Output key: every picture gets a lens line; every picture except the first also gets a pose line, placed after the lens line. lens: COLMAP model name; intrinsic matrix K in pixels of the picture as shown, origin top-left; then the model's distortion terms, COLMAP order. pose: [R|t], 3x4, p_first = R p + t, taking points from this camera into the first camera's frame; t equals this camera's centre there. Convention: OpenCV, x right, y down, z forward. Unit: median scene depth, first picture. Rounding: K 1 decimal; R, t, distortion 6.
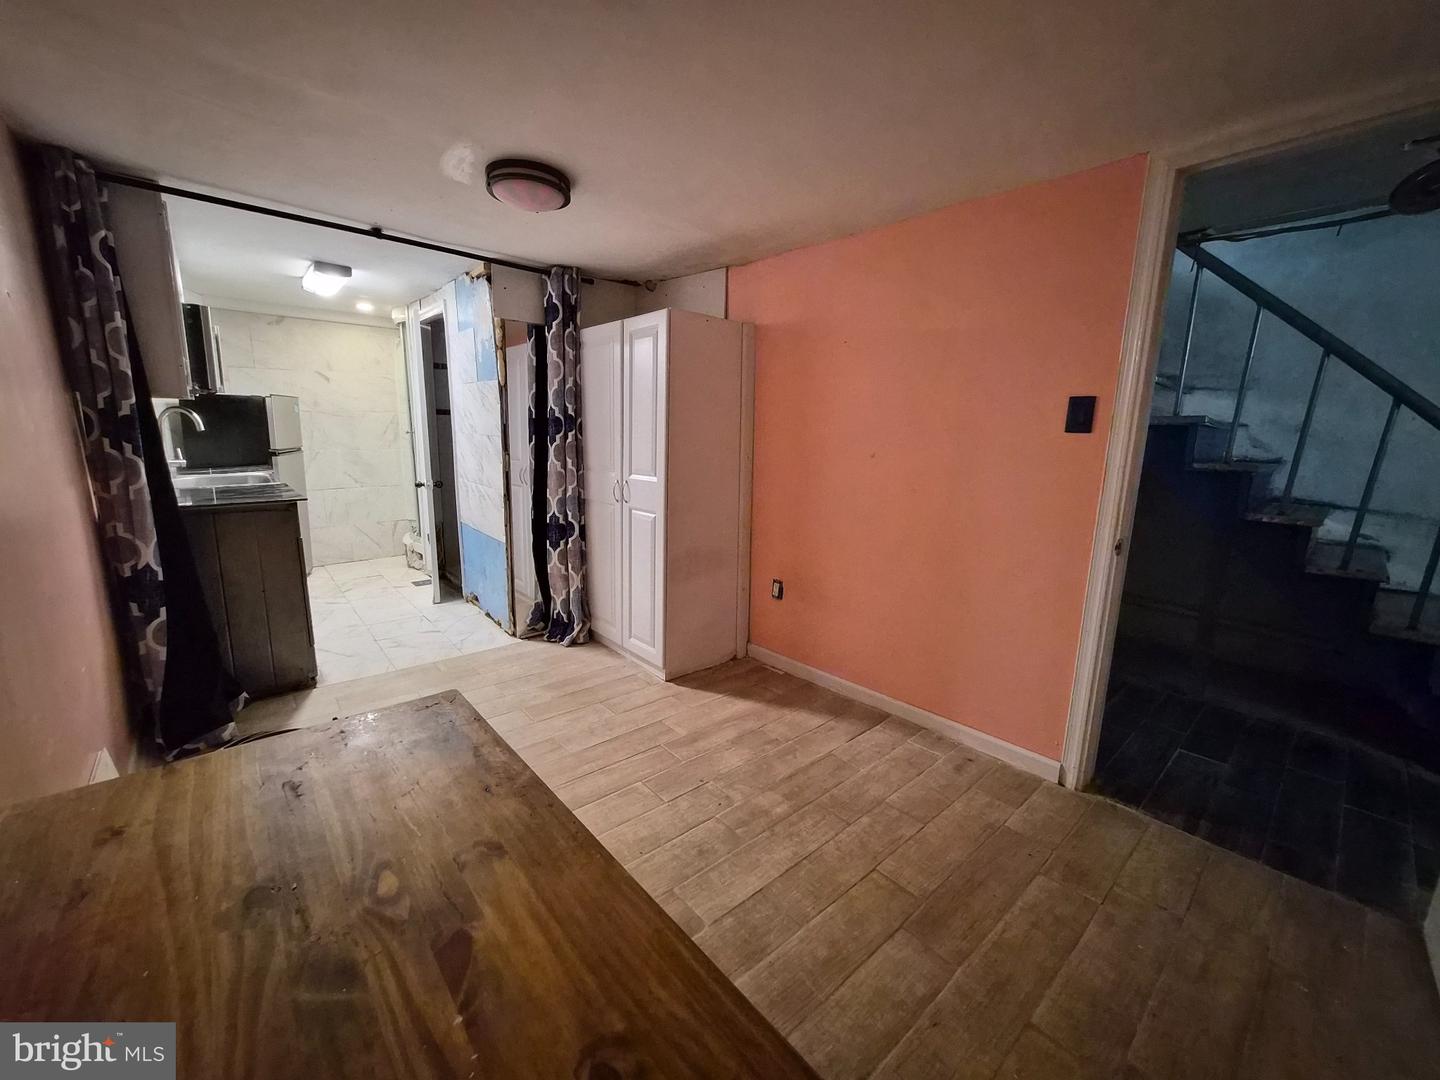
lens RADIAL K [[567.0, 0, 713.5], [0, 567.0, 539.4], [0, 0, 1]] dist [-0.001290, 0.001065]
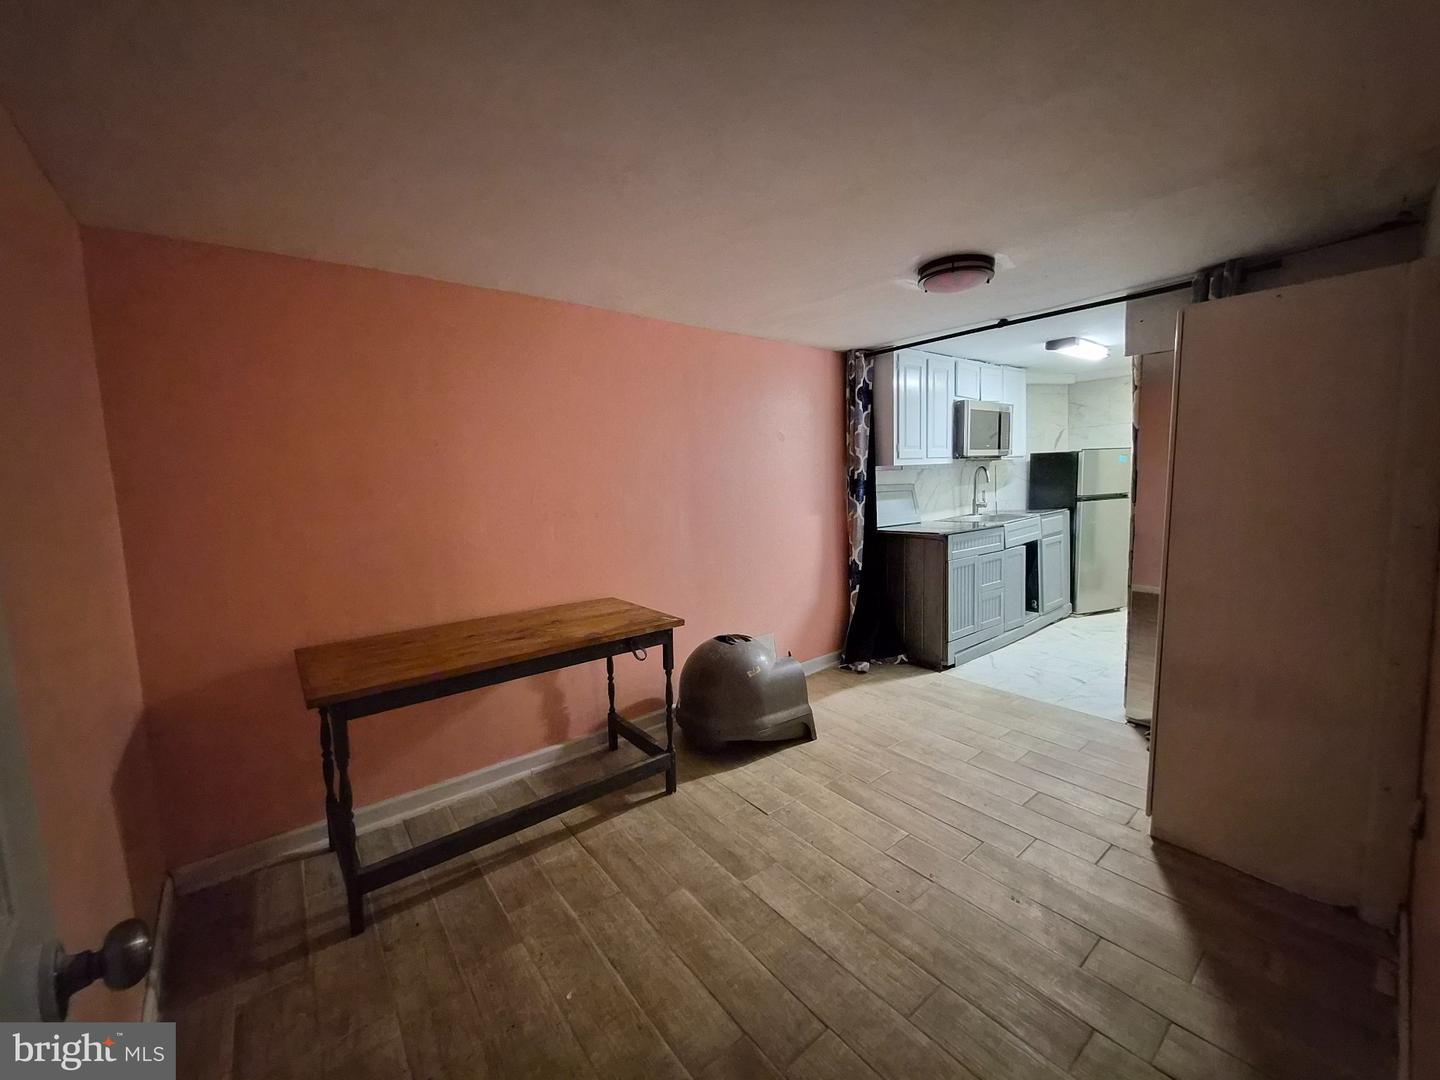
lens RADIAL K [[567.0, 0, 718.4], [0, 567.0, 538.2], [0, 0, 1]] dist [-0.001290, 0.001065]
pose [[-0.035798, 0.087983, -0.995479, 0.817201], [-0.158272, 0.983046, 0.092576, -0.122231], [0.986746, 0.160871, -0.021266, 0.594410]]
